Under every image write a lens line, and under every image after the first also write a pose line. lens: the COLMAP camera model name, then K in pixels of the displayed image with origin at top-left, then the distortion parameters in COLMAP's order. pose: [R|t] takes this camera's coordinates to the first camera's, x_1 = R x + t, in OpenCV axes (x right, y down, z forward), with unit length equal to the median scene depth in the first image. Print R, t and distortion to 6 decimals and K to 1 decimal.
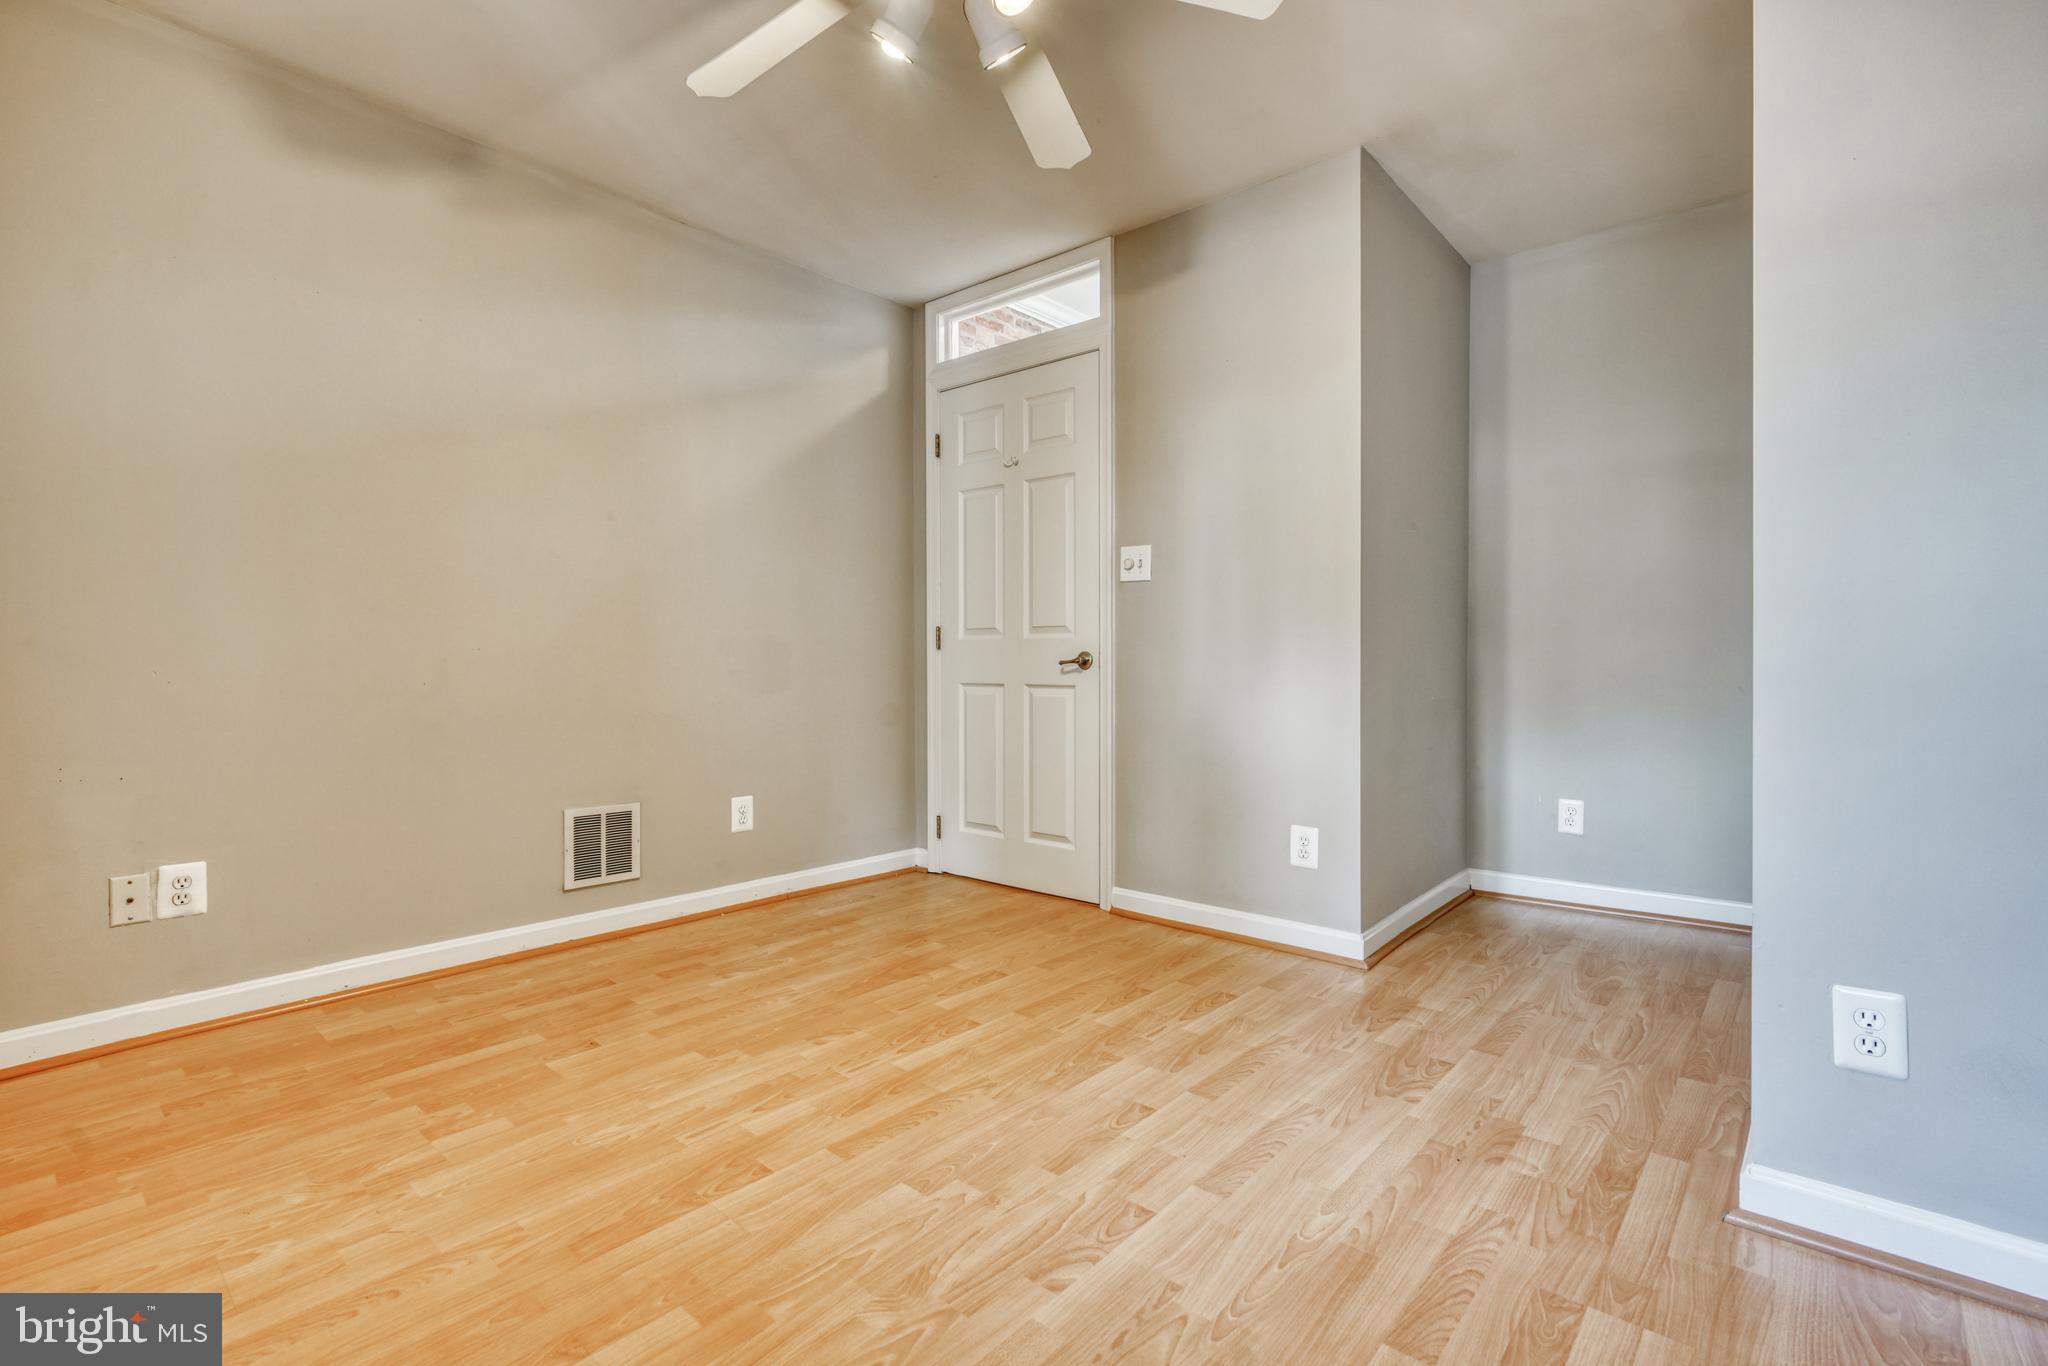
lens RADIAL K [[919.6, 0, 1023.2], [0, 919.6, 673.0], [0, 0, 1]] dist [-0.012415, 0.006220]
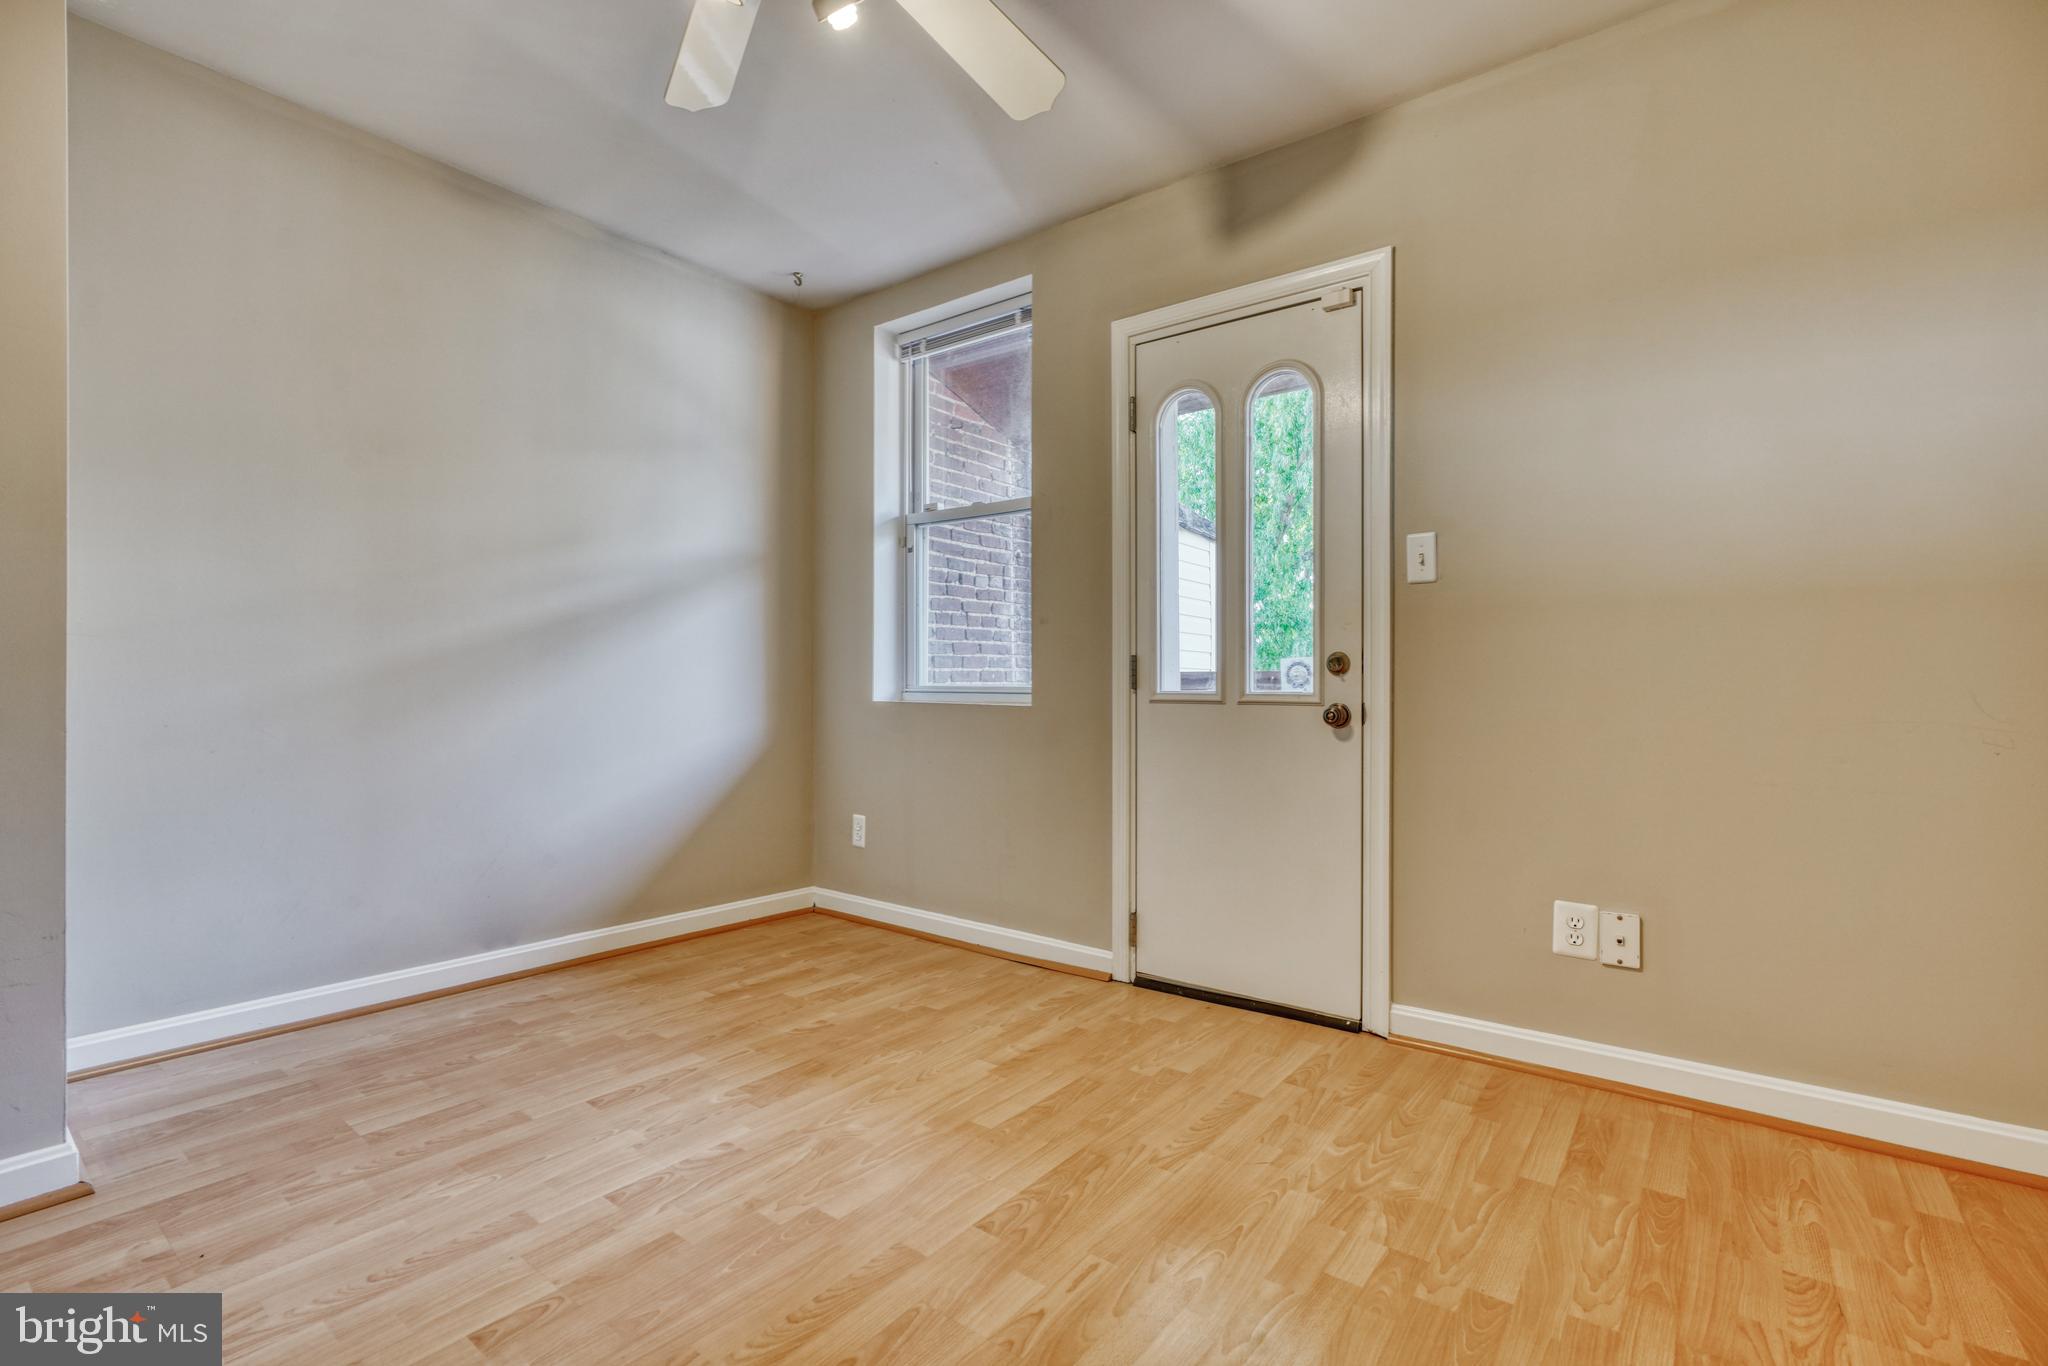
lens RADIAL K [[919.6, 0, 1026.8], [0, 919.6, 682.8], [0, 0, 1]] dist [-0.012415, 0.006220]
pose [[-0.997782, -0.001011, -0.066553, -0.273631], [-0.001644, 0.999954, 0.009452, -0.032853], [0.066541, 0.009541, -0.997738, 2.026391]]
